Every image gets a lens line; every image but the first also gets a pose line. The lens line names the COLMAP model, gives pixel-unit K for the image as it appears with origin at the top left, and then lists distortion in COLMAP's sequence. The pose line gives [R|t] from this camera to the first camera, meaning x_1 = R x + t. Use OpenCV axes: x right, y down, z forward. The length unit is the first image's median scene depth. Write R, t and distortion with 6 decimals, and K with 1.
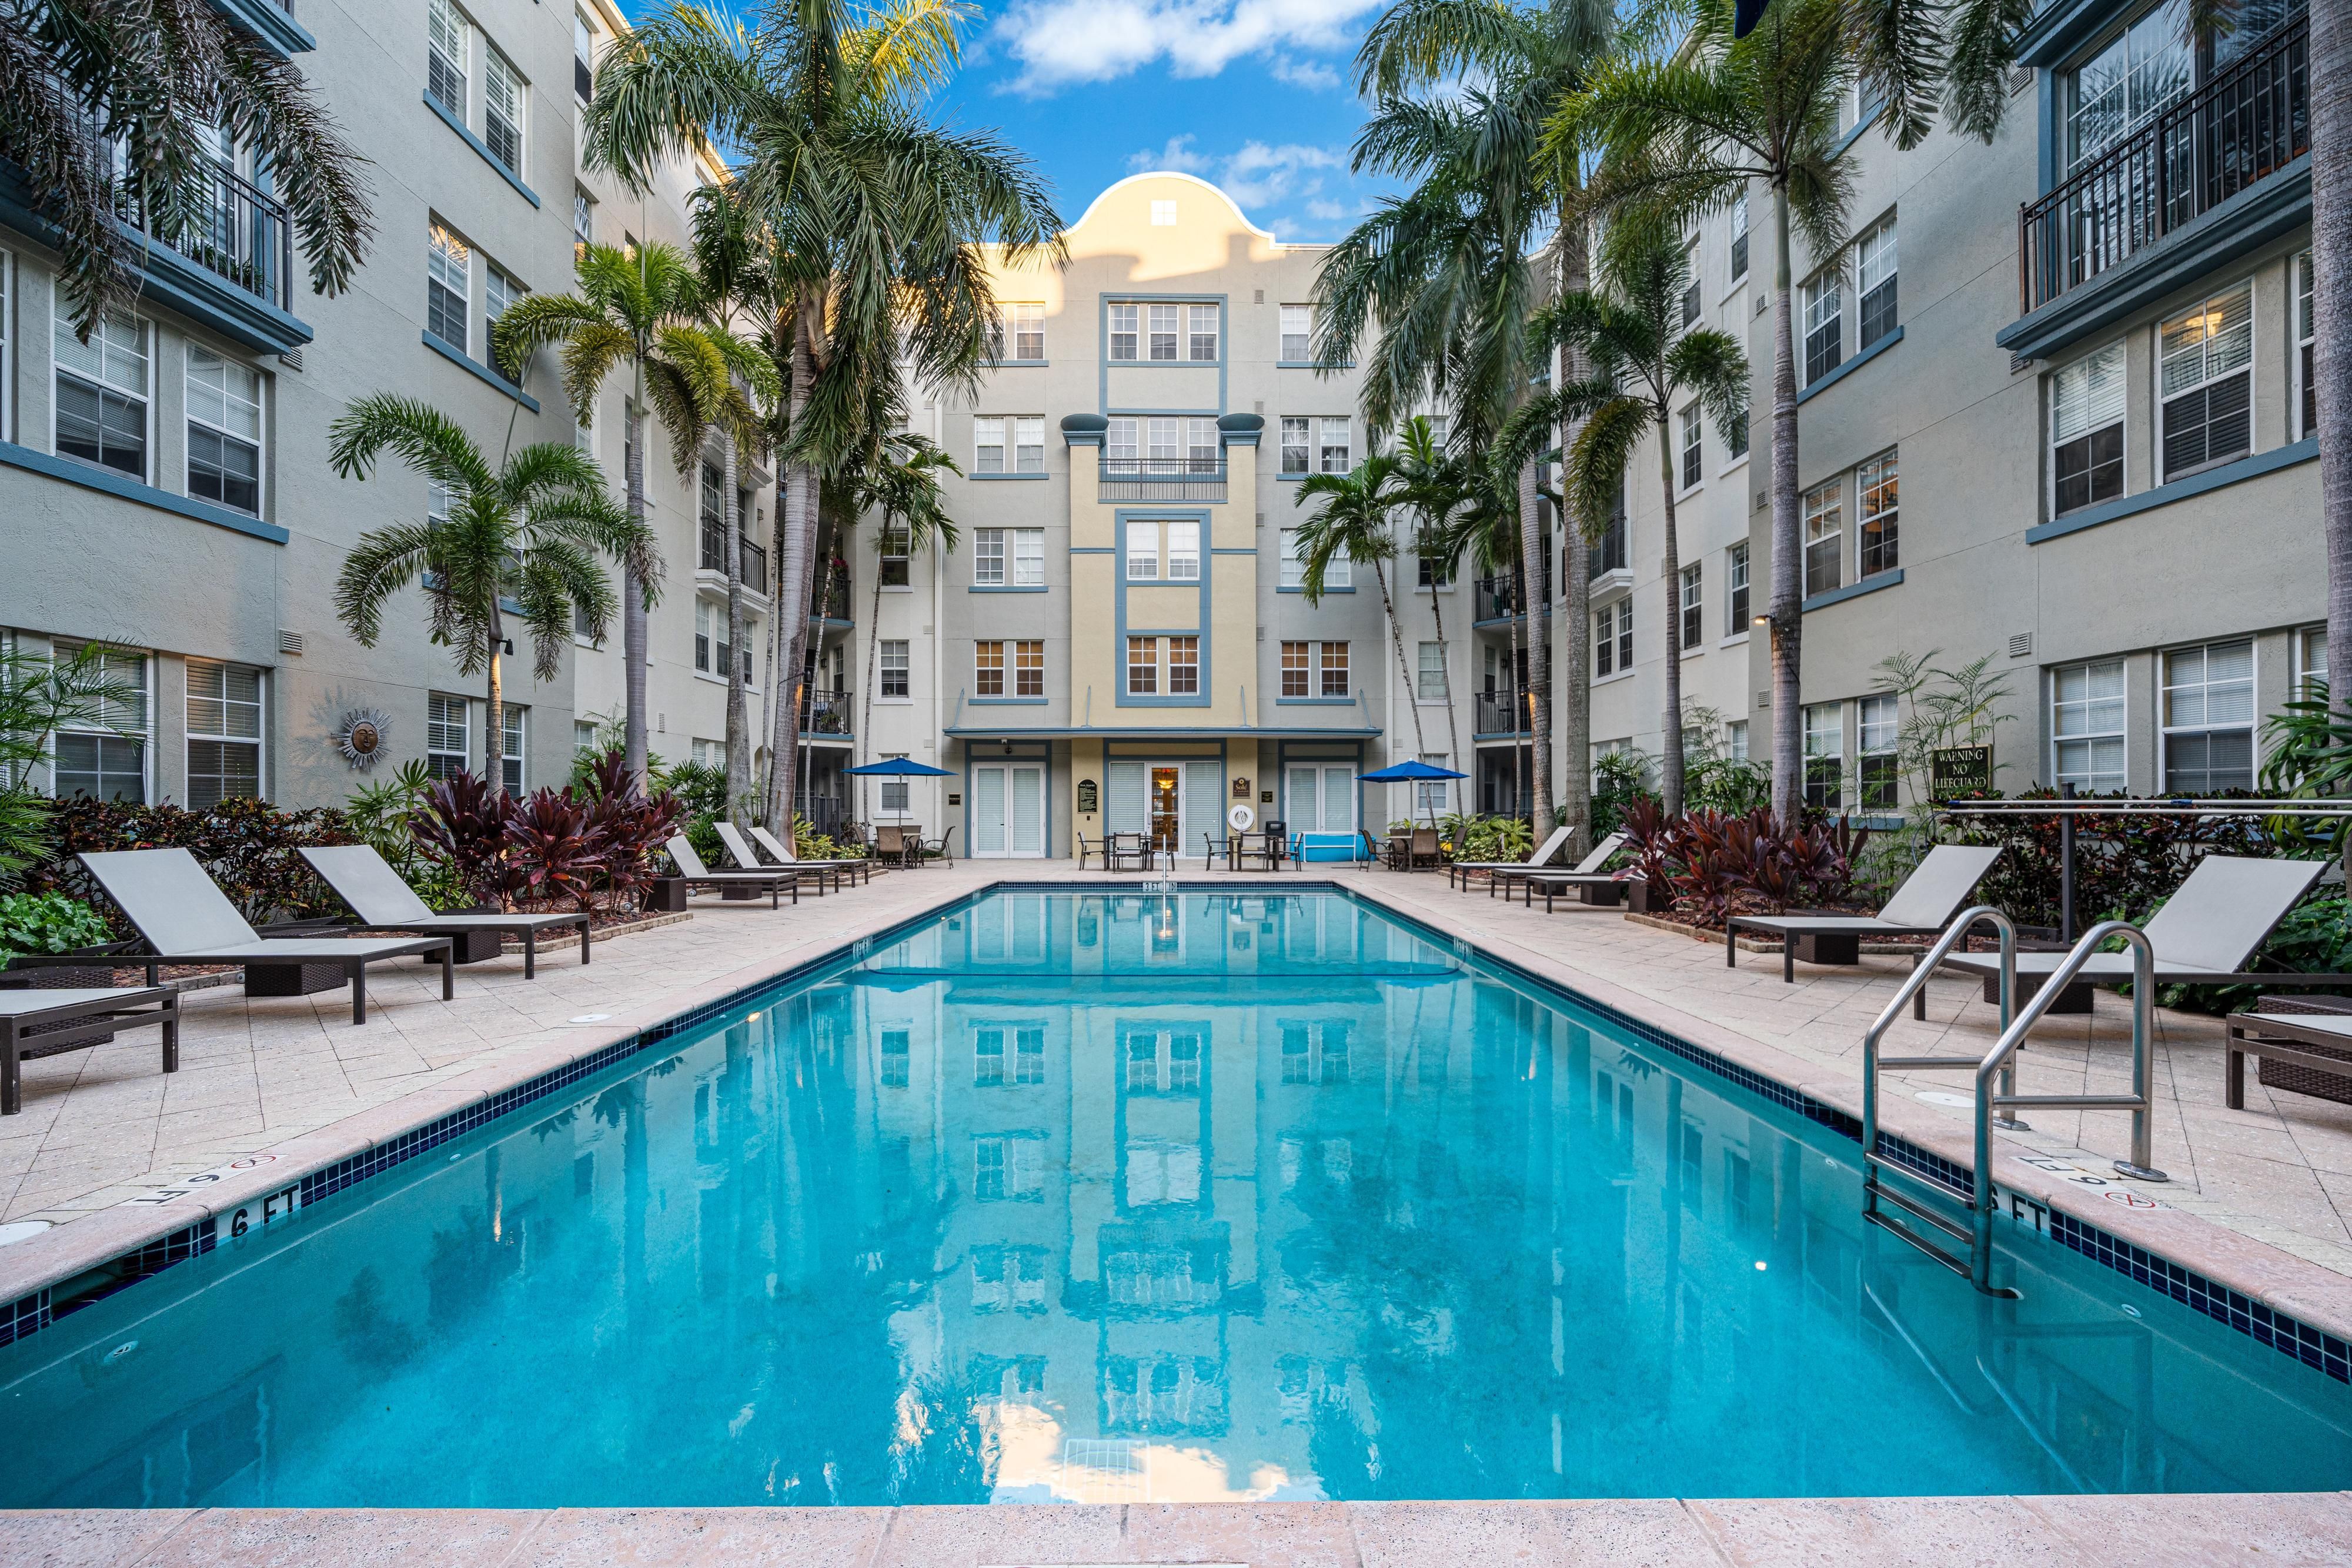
lens RADIAL K [[943.6, 0, 1175.2], [0, 943.6, 799.1], [0, 0, 1]] dist [-0.005730, -0.000110]
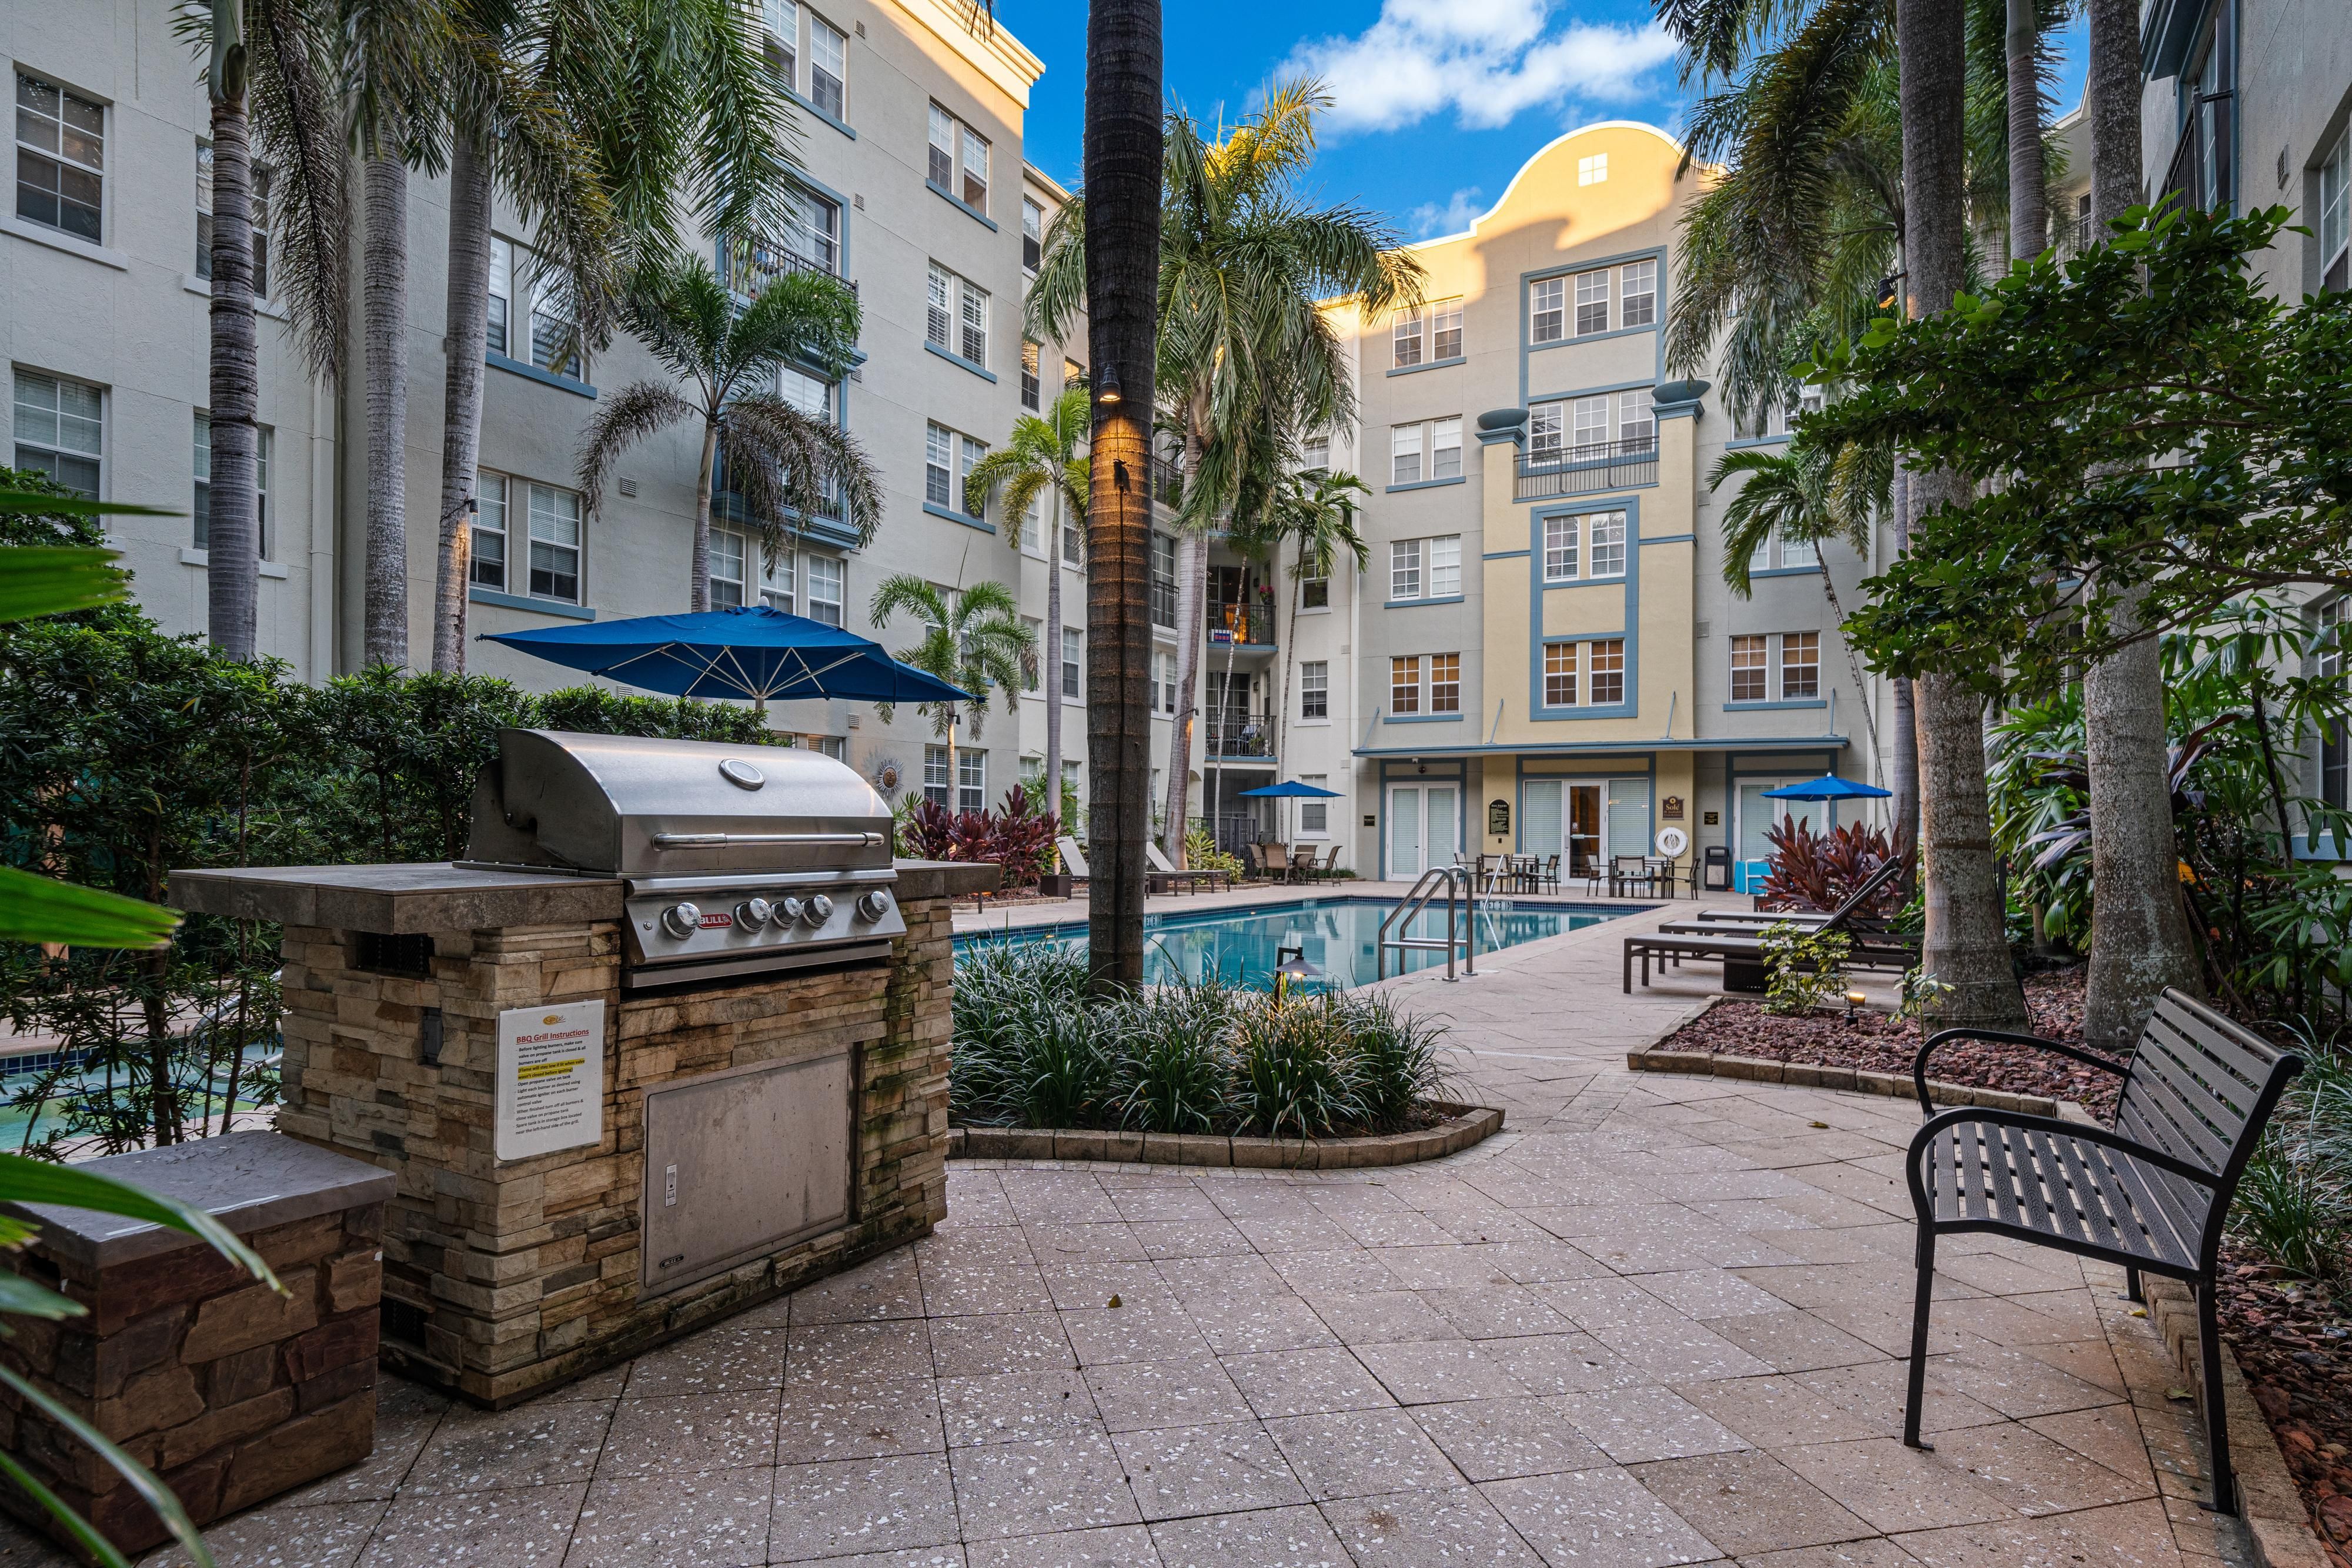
lens RADIAL K [[1267.6, 0, 1175.3], [0, 1267.6, 795.8], [0, 0, 1]] dist [-0.000850, 0.000071]
pose [[0.867610, -0.007049, -0.497195, 0.248059], [-0.004528, 0.999746, -0.022076, 0.004643], [0.497224, 0.021404, 0.867358, -0.245326]]
